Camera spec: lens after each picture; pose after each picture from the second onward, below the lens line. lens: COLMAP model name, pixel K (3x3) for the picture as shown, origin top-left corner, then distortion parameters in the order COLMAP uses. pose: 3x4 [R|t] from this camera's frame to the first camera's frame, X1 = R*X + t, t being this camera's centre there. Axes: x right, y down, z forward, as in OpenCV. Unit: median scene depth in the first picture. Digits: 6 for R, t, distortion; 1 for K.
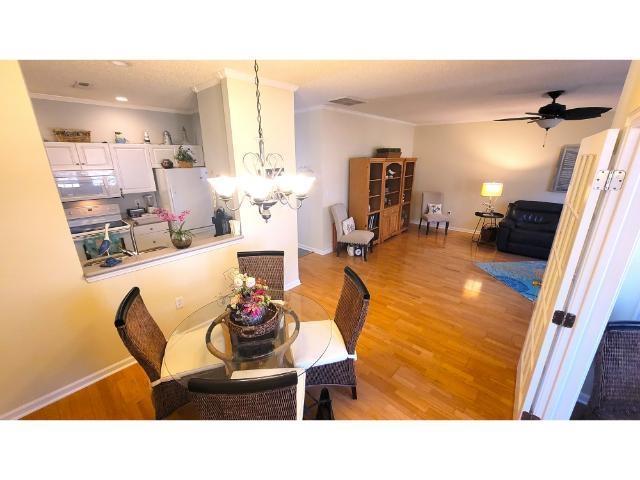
lens RADIAL K [[264.8, 0, 324.7], [0, 264.8, 243.3], [0, 0, 1]] dist [-0.001431, -0.000089]
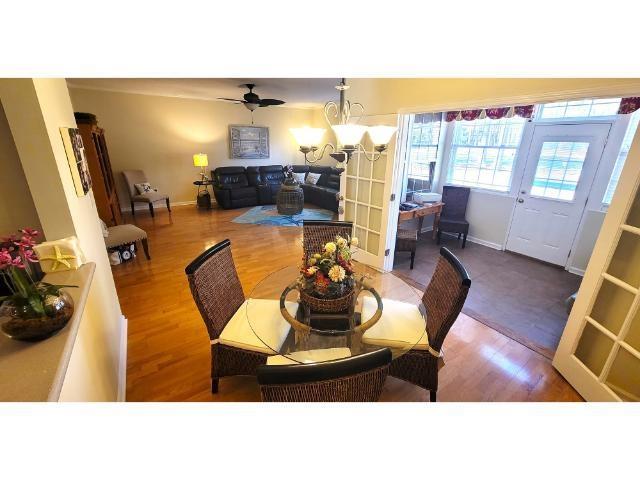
lens RADIAL K [[259.3, 0, 319.3], [0, 259.3, 223.3], [0, 0, 1]] dist [-0.000294, -0.000072]
pose [[0.240265, -0.289111, 0.926654, -0.528958], [0.292225, 0.931876, 0.214971, -0.064709], [-0.925677, 0.219141, 0.308383, 0.370017]]
